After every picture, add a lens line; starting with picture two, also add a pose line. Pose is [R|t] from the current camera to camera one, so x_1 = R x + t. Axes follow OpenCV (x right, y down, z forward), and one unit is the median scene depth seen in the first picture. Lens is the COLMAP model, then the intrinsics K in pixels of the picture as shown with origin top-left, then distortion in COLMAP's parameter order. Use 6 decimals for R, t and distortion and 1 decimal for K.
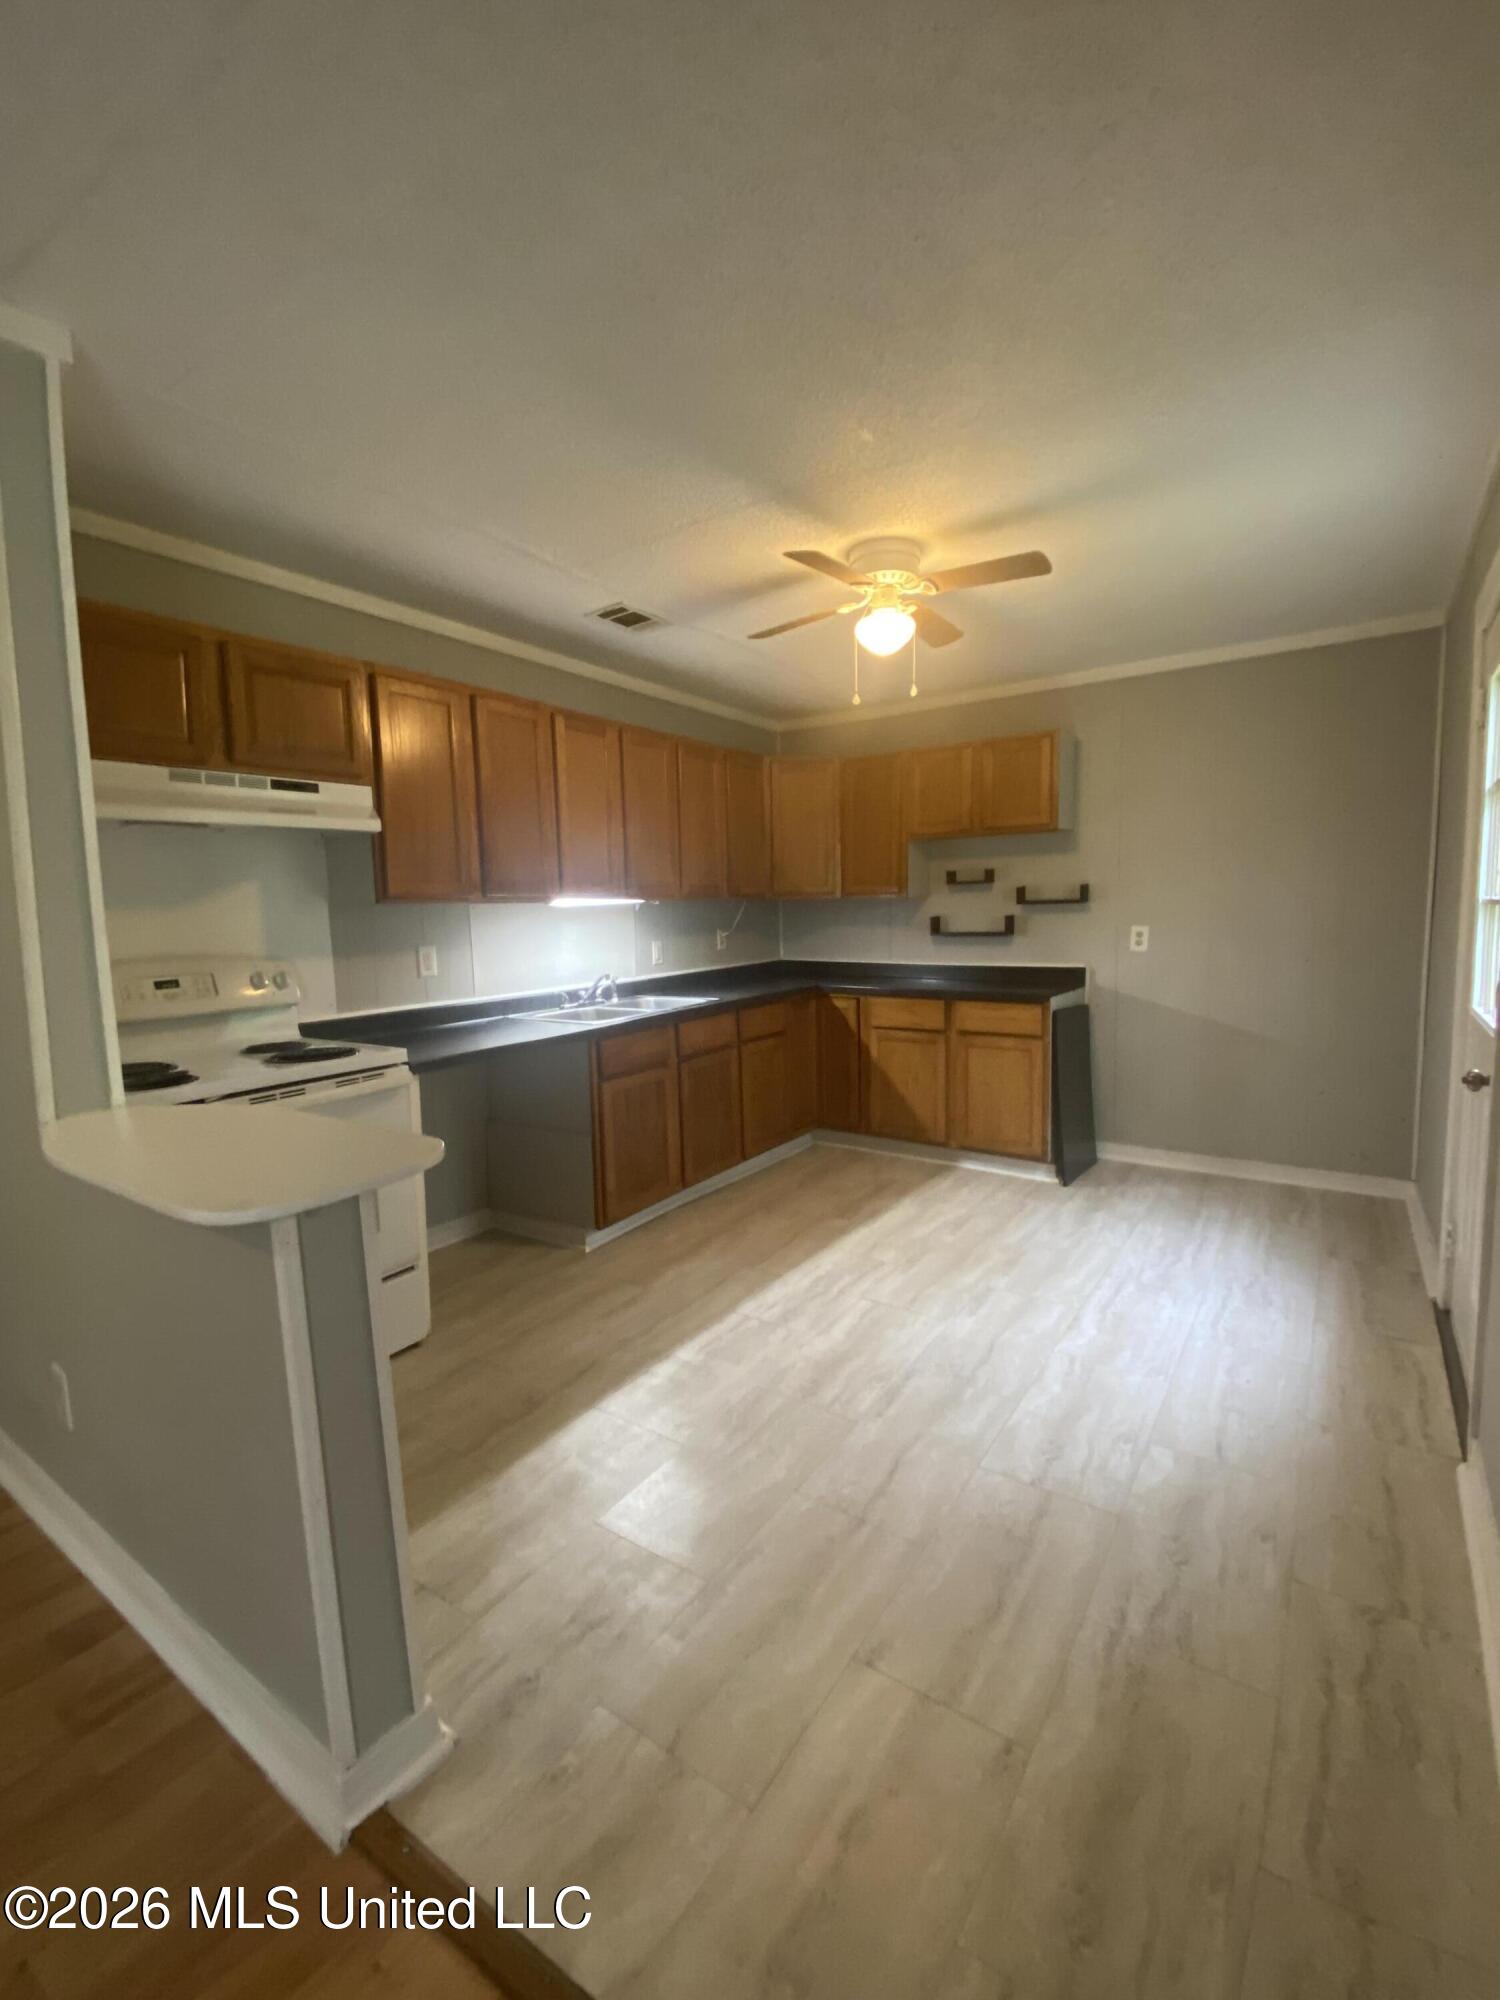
lens RADIAL K [[868.8, 0, 743.0], [0, 868.8, 992.7], [0, 0, 1]] dist [-0.006712, -0.005051]
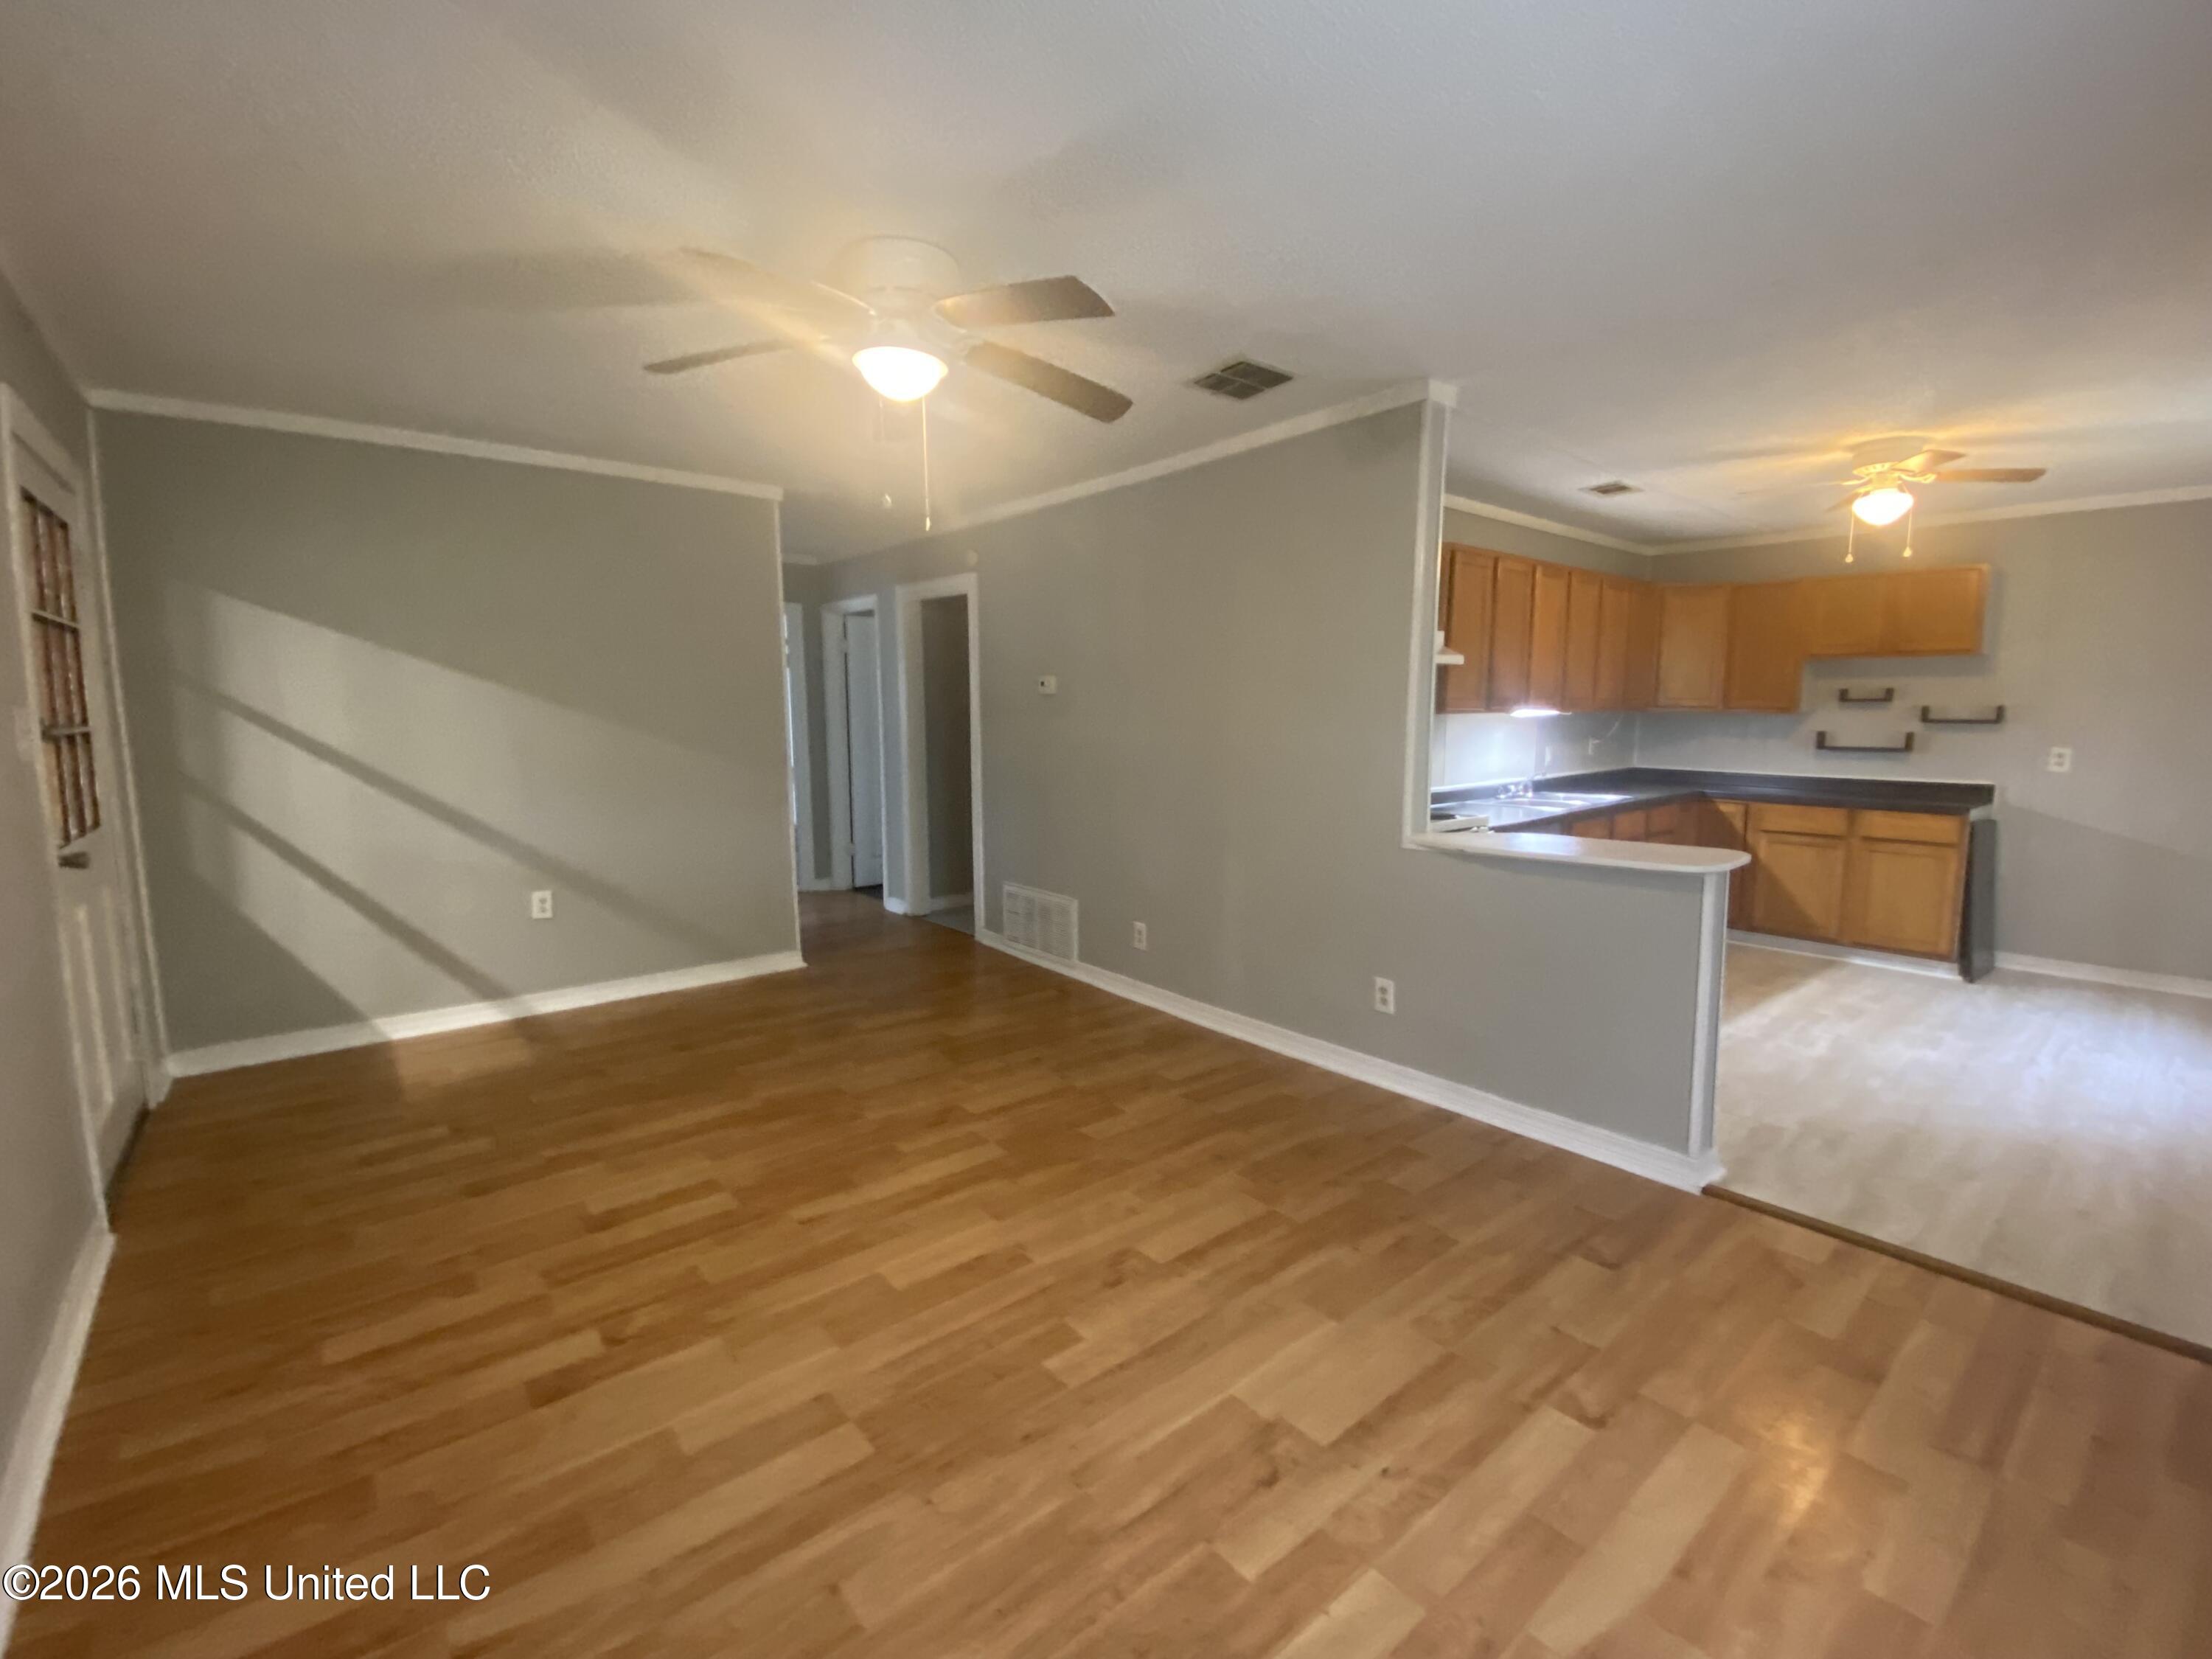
lens RADIAL K [[960.9, 0, 1117.5], [0, 960.9, 822.5], [0, 0, 1]] dist [-0.006712, -0.005051]
pose [[0.962838, 0.053498, -0.264728, -0.328923], [-0.047265, 0.998436, 0.029861, 0.032811], [0.265911, -0.016239, 0.963861, -0.404199]]
